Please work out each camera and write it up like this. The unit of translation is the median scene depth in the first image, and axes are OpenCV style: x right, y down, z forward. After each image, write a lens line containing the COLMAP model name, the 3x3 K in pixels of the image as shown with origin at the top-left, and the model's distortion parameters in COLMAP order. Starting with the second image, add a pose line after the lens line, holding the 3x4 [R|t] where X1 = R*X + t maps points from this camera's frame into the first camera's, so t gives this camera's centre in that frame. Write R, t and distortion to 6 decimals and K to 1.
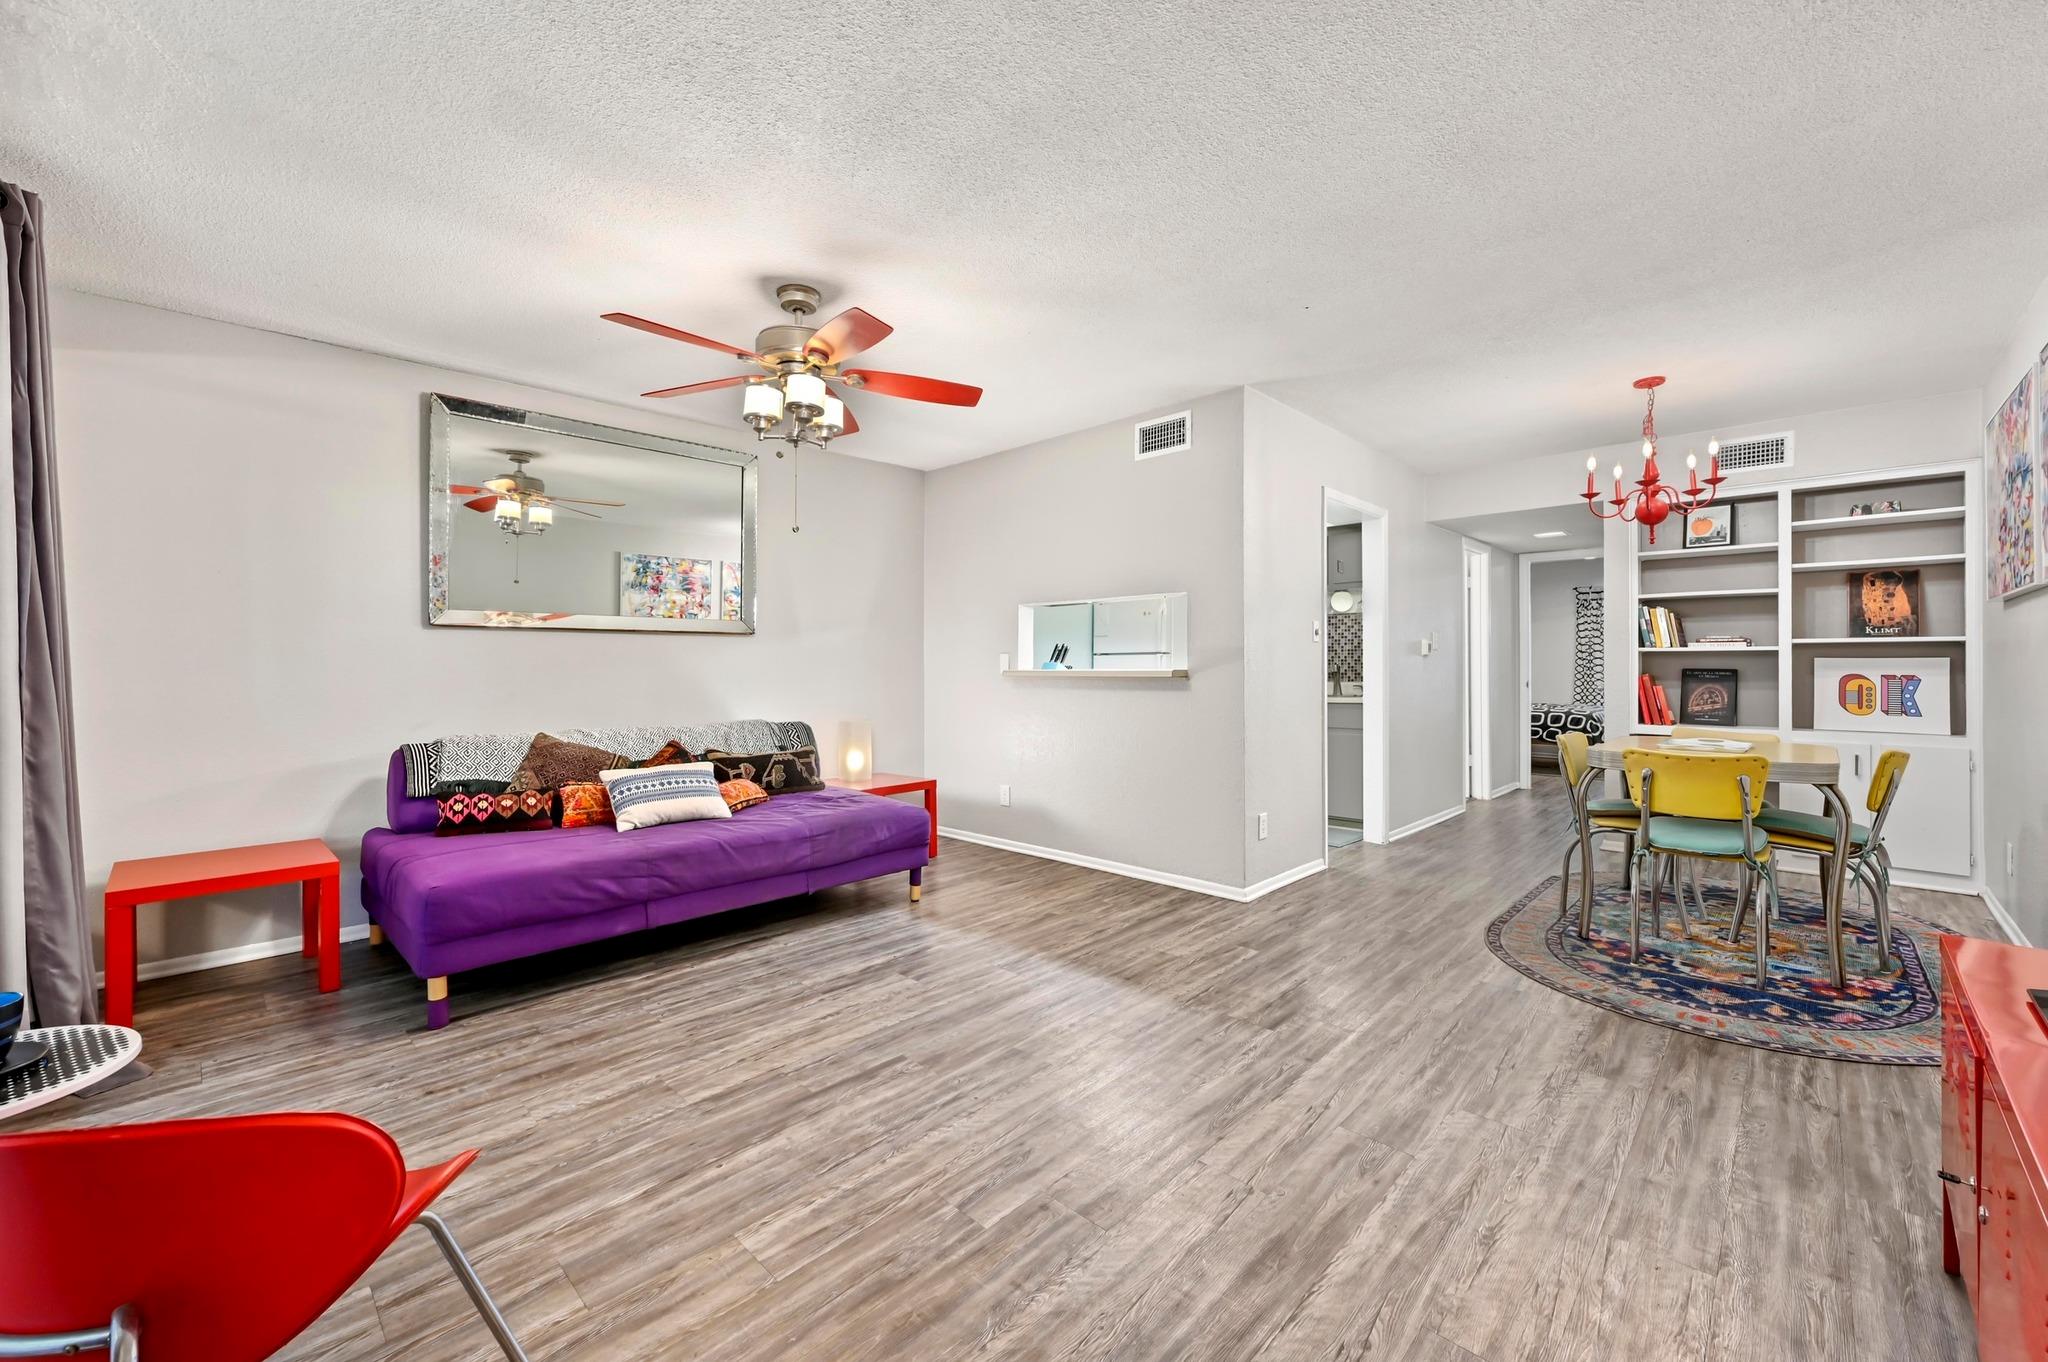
lens RADIAL K [[808.5, 0, 1019.4], [0, 808.5, 663.4], [0, 0, 1]] dist [-0.002760, 0.000548]
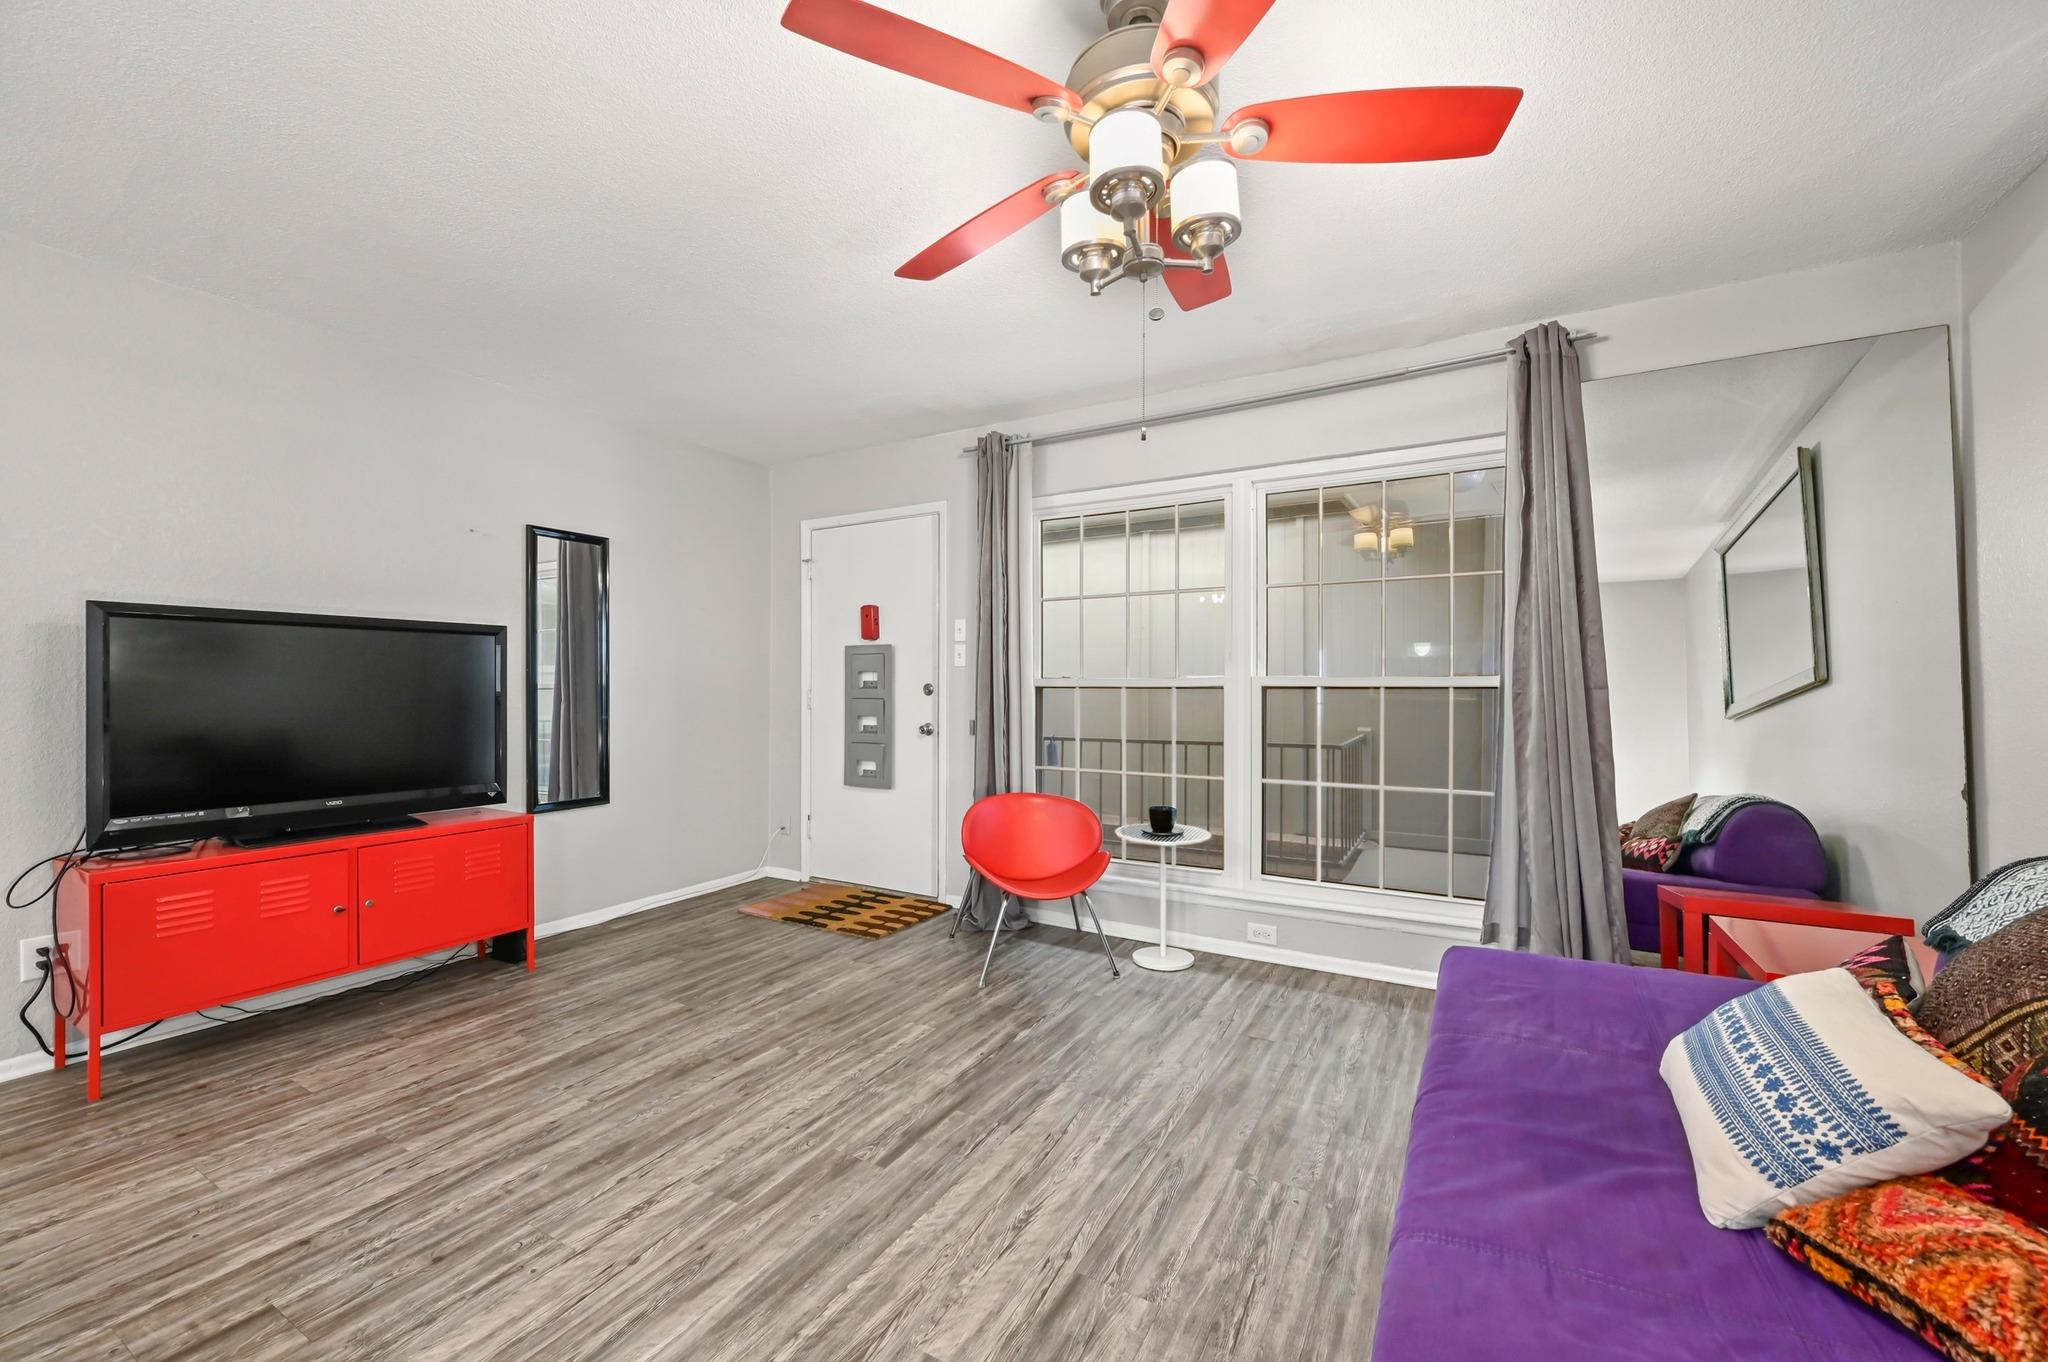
lens RADIAL K [[808.5, 0, 1027.7], [0, 808.5, 680.2], [0, 0, 1]] dist [-0.002760, 0.000548]
pose [[-0.967741, 0.002984, -0.251928, -0.062002], [0.004408, 0.999977, -0.005091, -0.000066], [0.251907, -0.006037, -0.967733, 1.389695]]
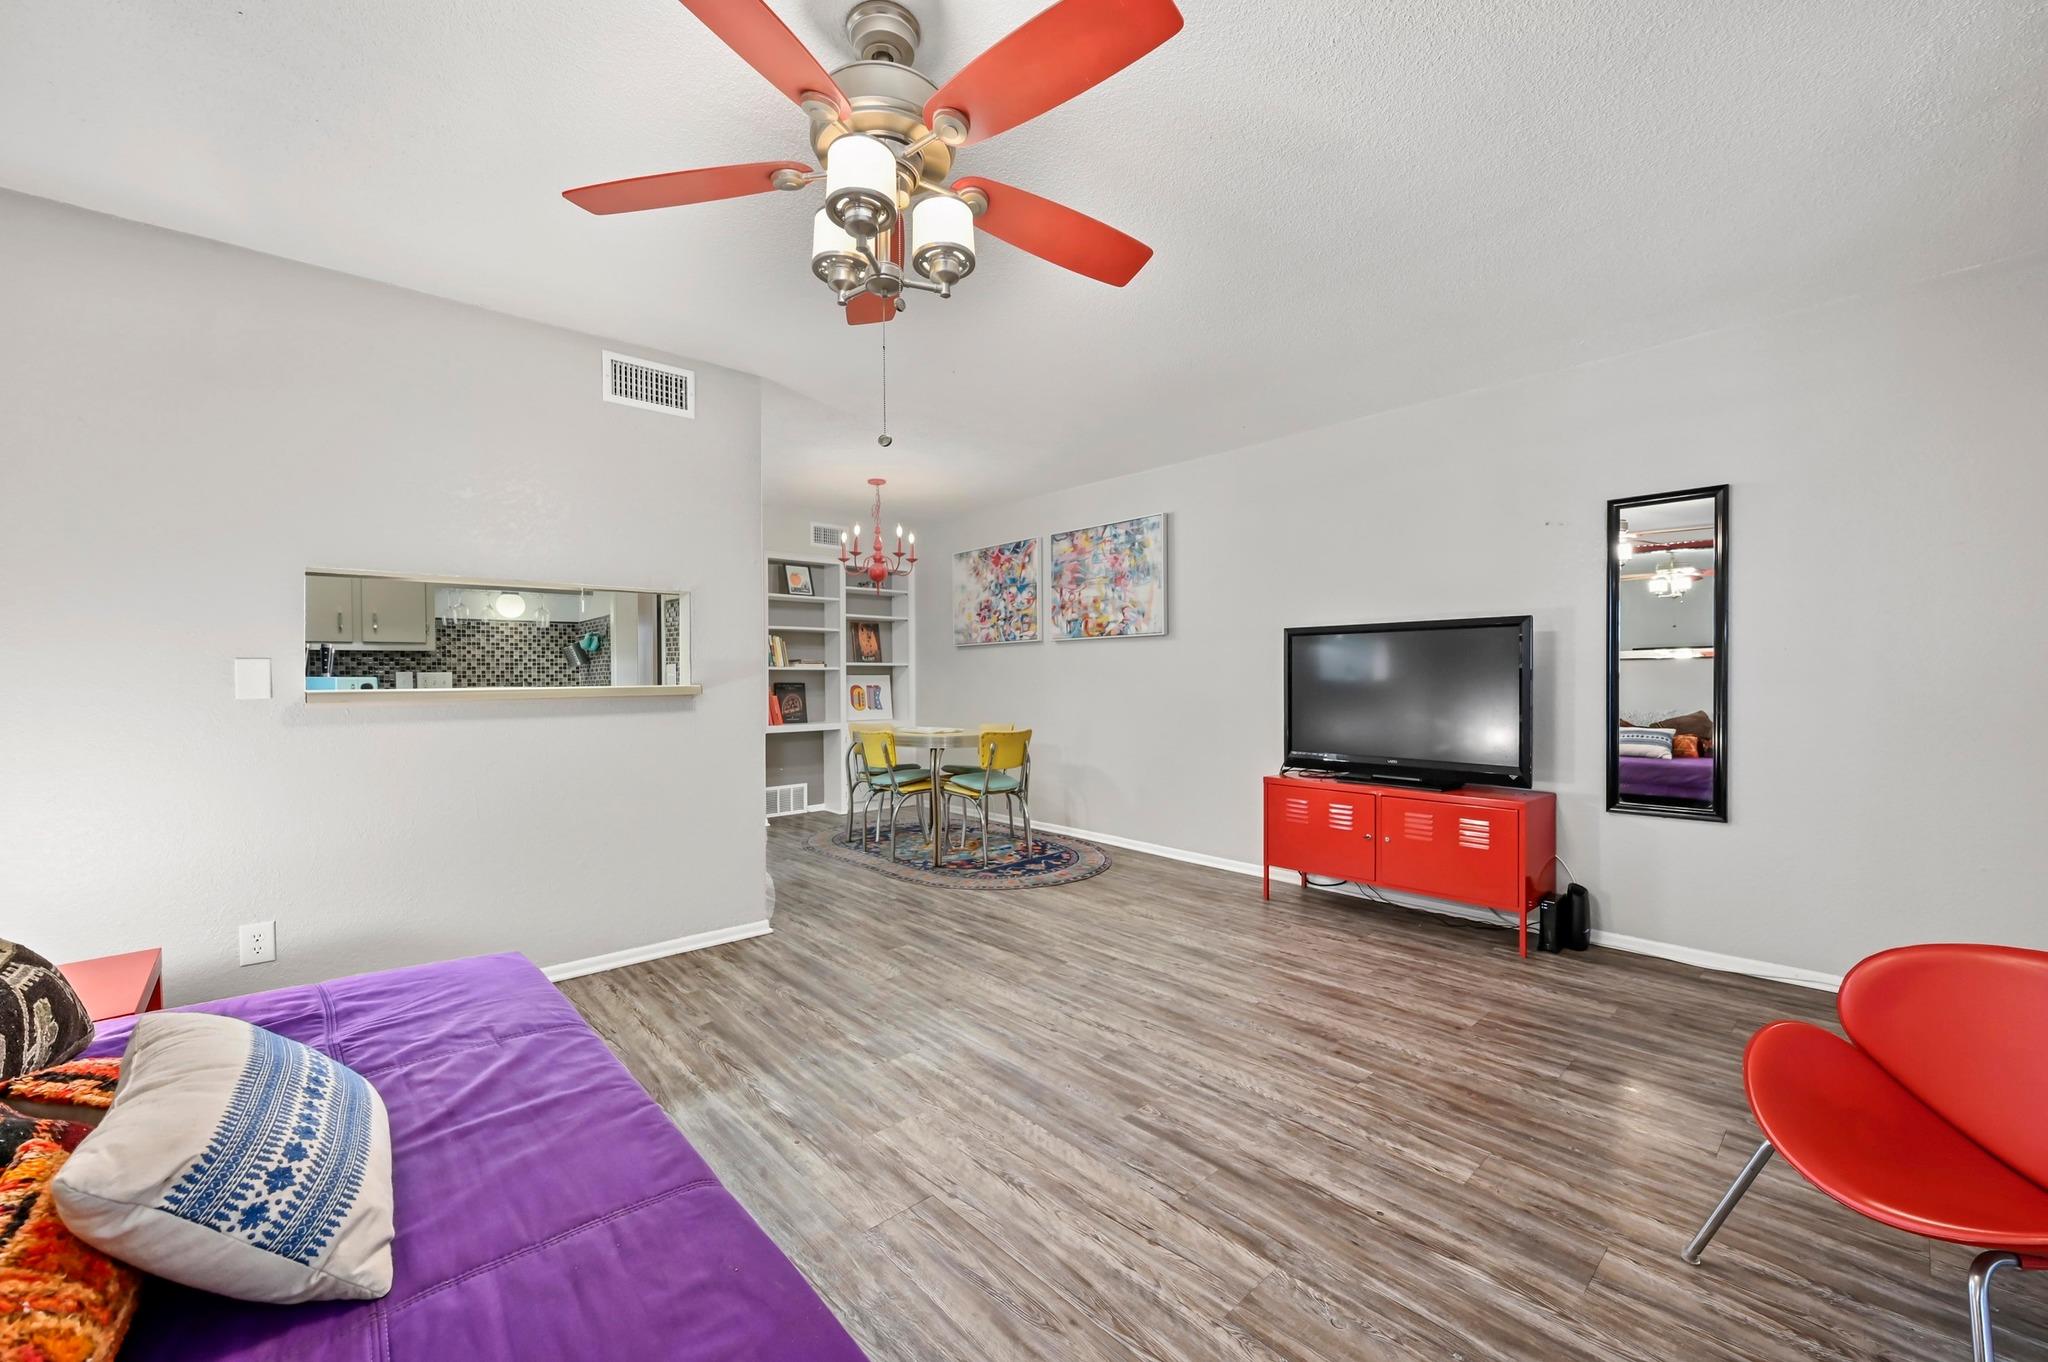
lens RADIAL K [[808.5, 0, 1020.6], [0, 808.5, 689.5], [0, 0, 1]] dist [-0.002760, 0.000548]
pose [[0.063741, -0.013040, 0.997881, -0.781474], [0.004453, 0.999908, 0.012782, 0.003810], [-0.997957, 0.003629, 0.063793, 0.802153]]
